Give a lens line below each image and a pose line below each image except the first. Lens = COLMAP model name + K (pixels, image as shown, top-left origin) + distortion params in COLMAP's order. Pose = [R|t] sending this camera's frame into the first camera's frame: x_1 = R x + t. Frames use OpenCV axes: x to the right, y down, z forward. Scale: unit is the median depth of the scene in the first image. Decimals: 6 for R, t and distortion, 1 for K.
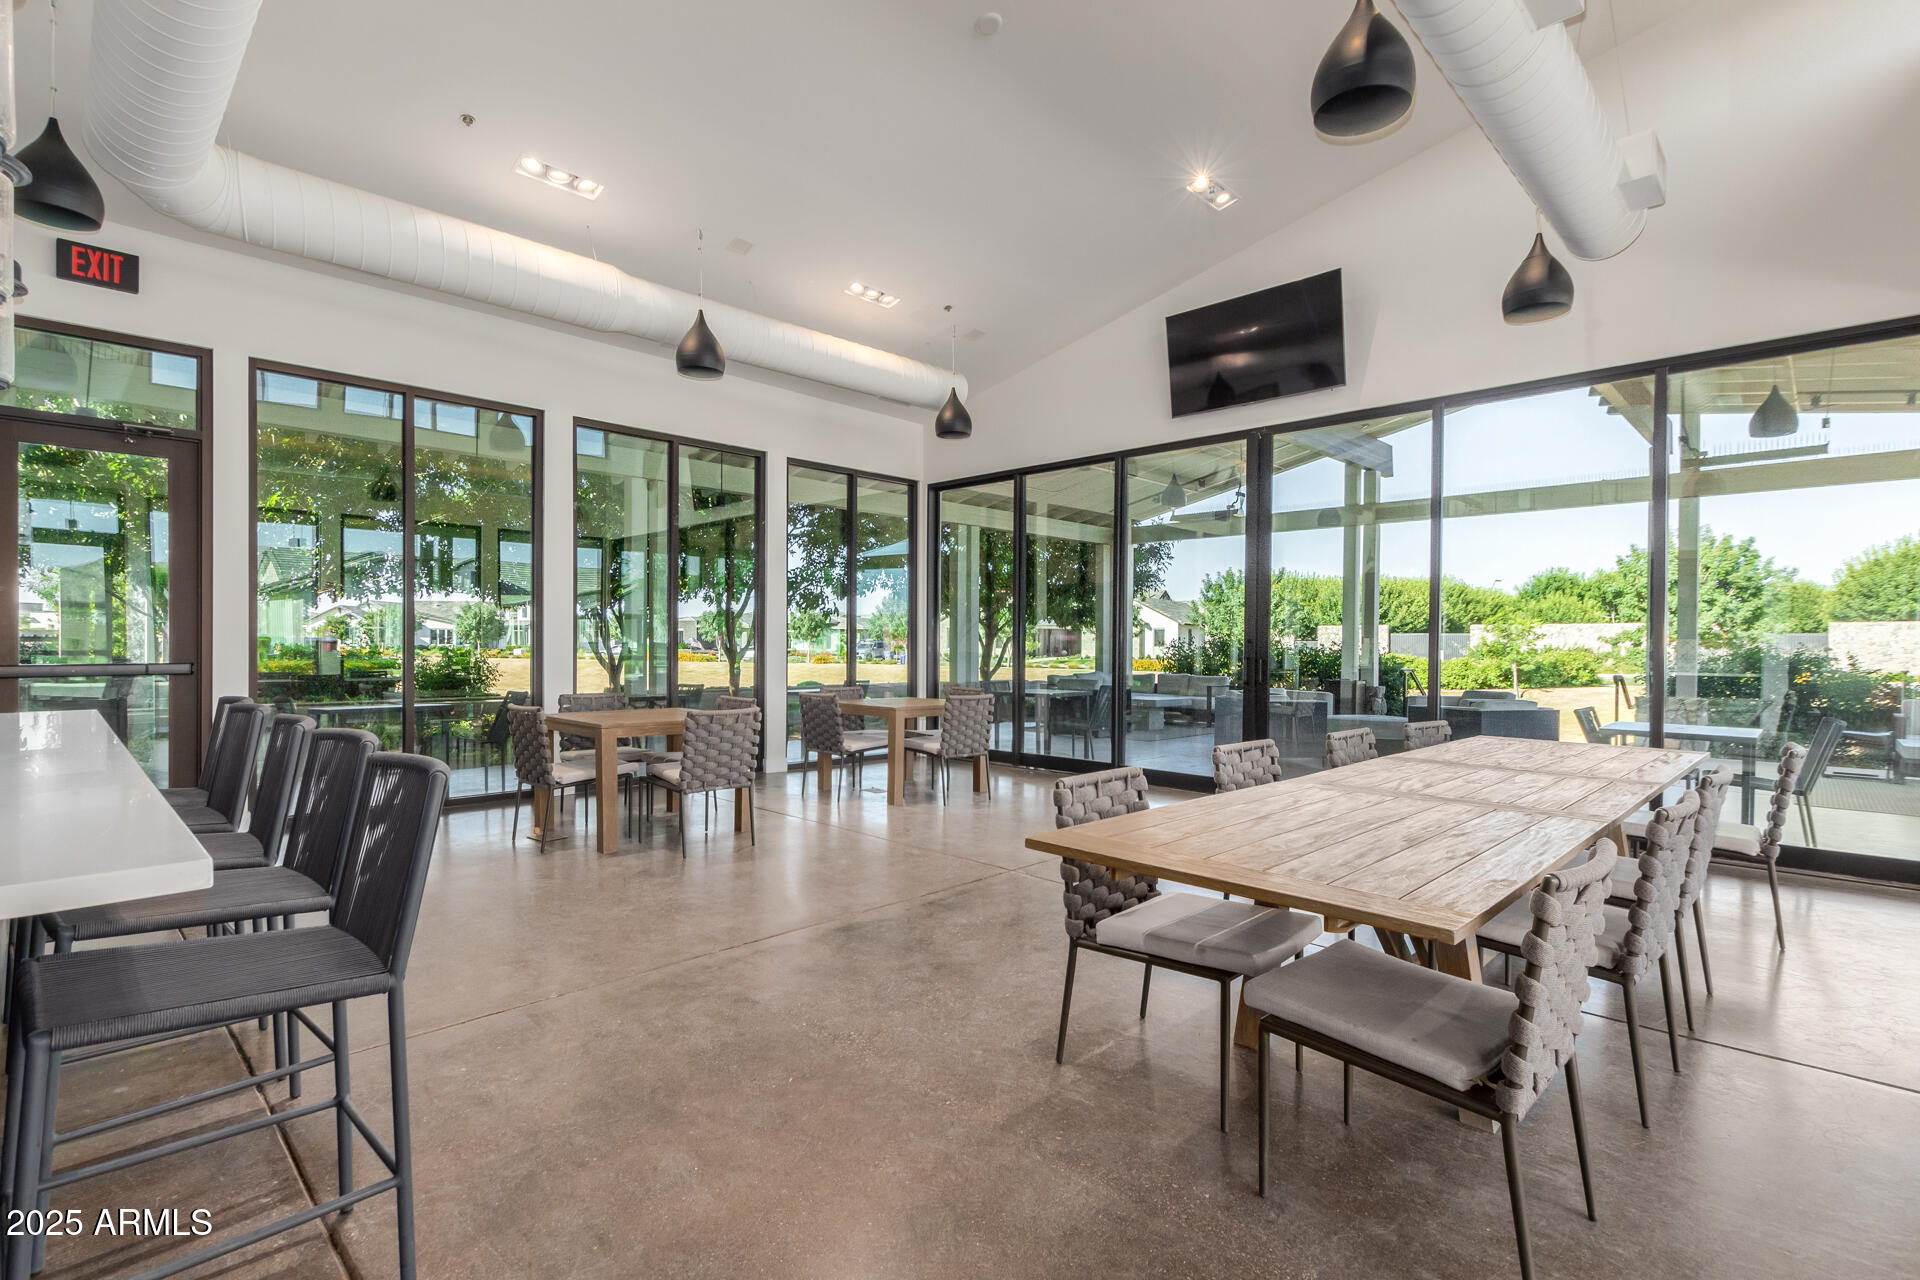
lens RADIAL K [[899.8, 0, 994.2], [0, 899.8, 634.7], [0, 0, 1]] dist [0.008285, -0.002023]
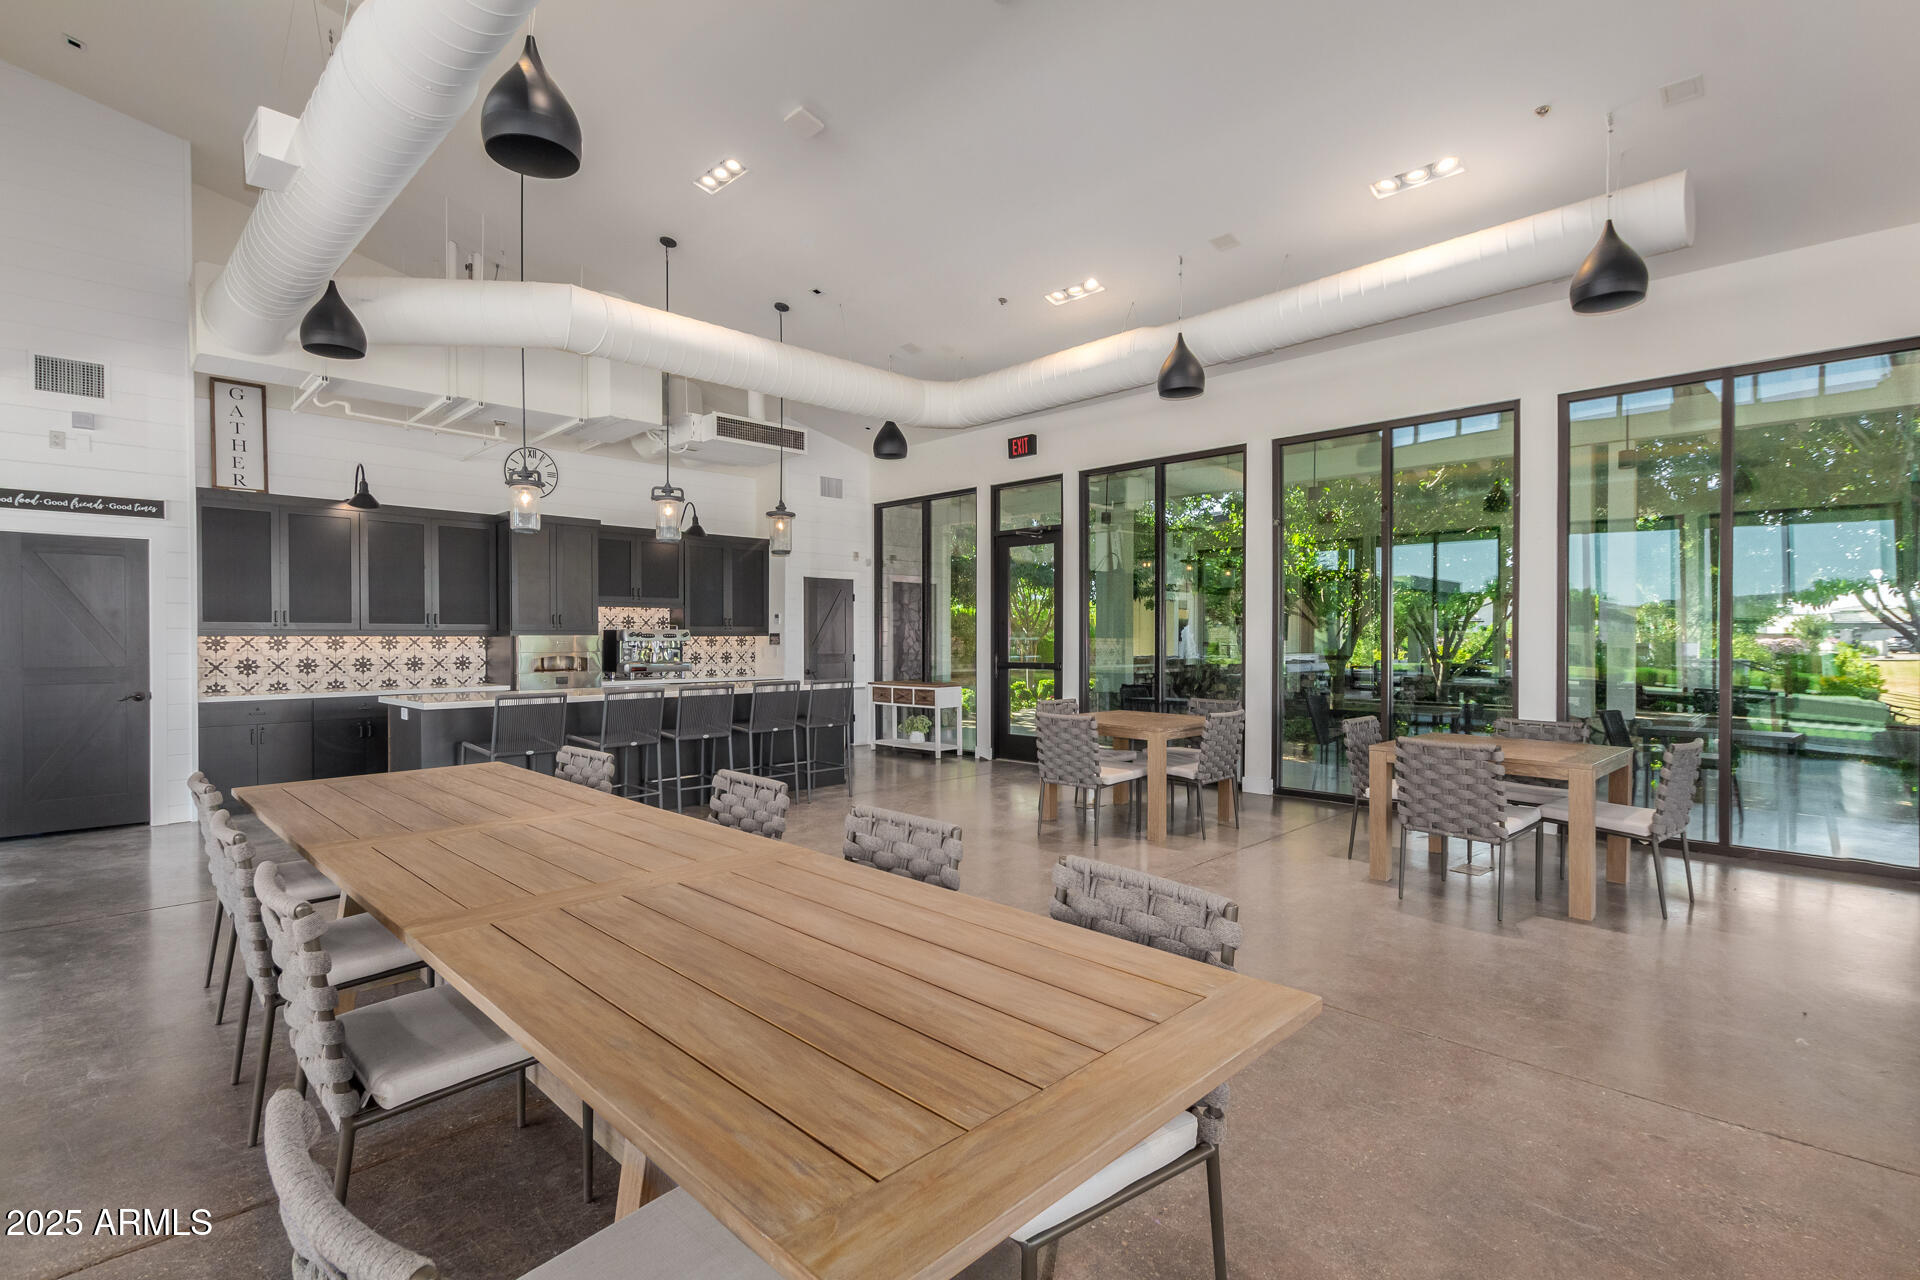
lens RADIAL K [[899.8, 0, 973.4], [0, 899.8, 648.0], [0, 0, 1]] dist [0.008285, -0.002023]
pose [[-0.027826, -0.004859, -0.999601, 0.525745], [0.003741, 0.999981, -0.004965, 0.012952], [0.999606, -0.003878, -0.027807, 0.546397]]
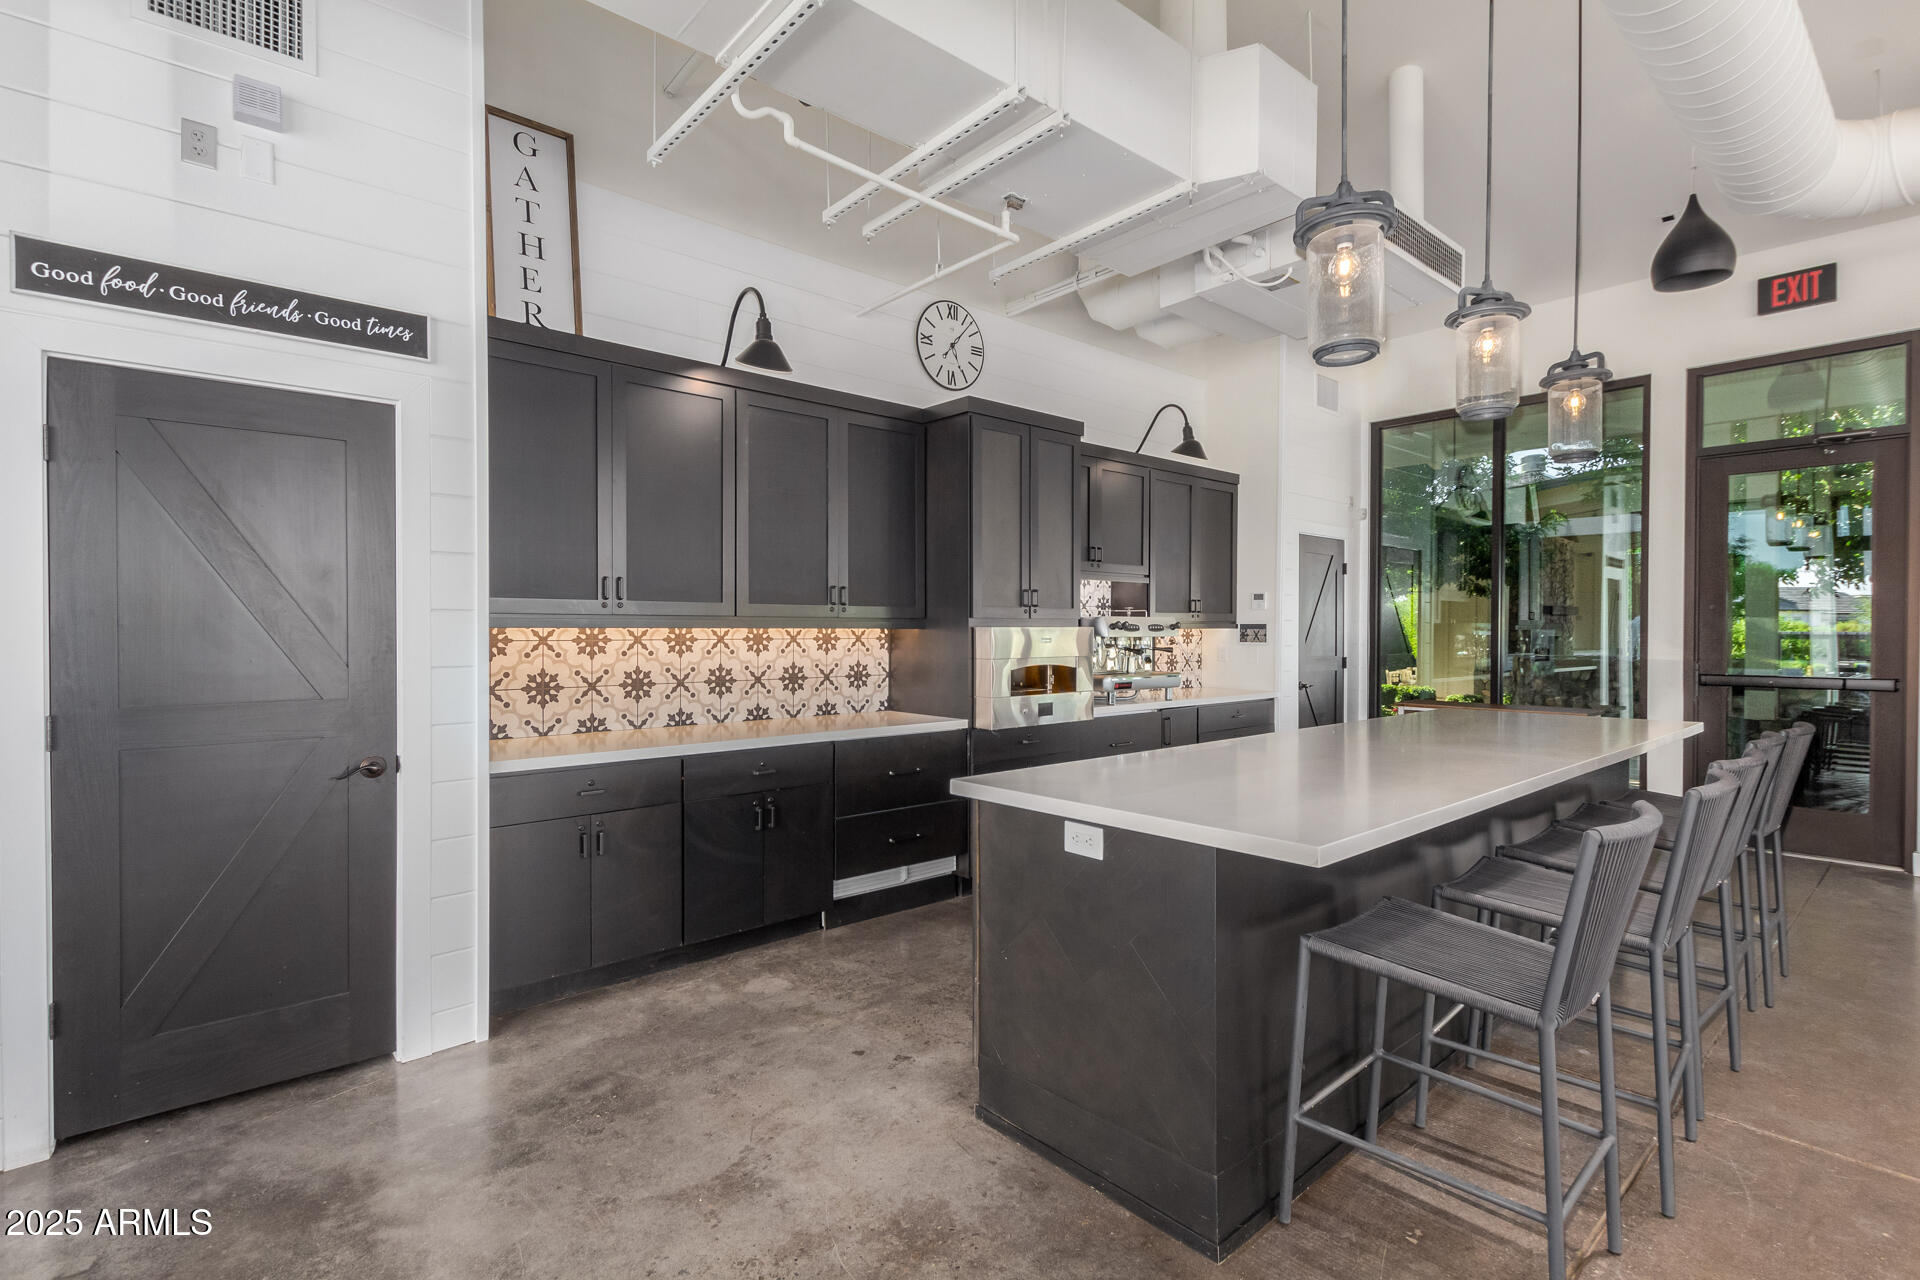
lens RADIAL K [[899.8, 0, 974.3], [0, 899.8, 641.7], [0, 0, 1]] dist [0.008285, -0.002023]
pose [[-0.085064, -0.005747, -0.996359, 0.524037], [0.003916, 0.999974, -0.006102, 0.012920], [0.996368, -0.004420, -0.085040, 0.544512]]
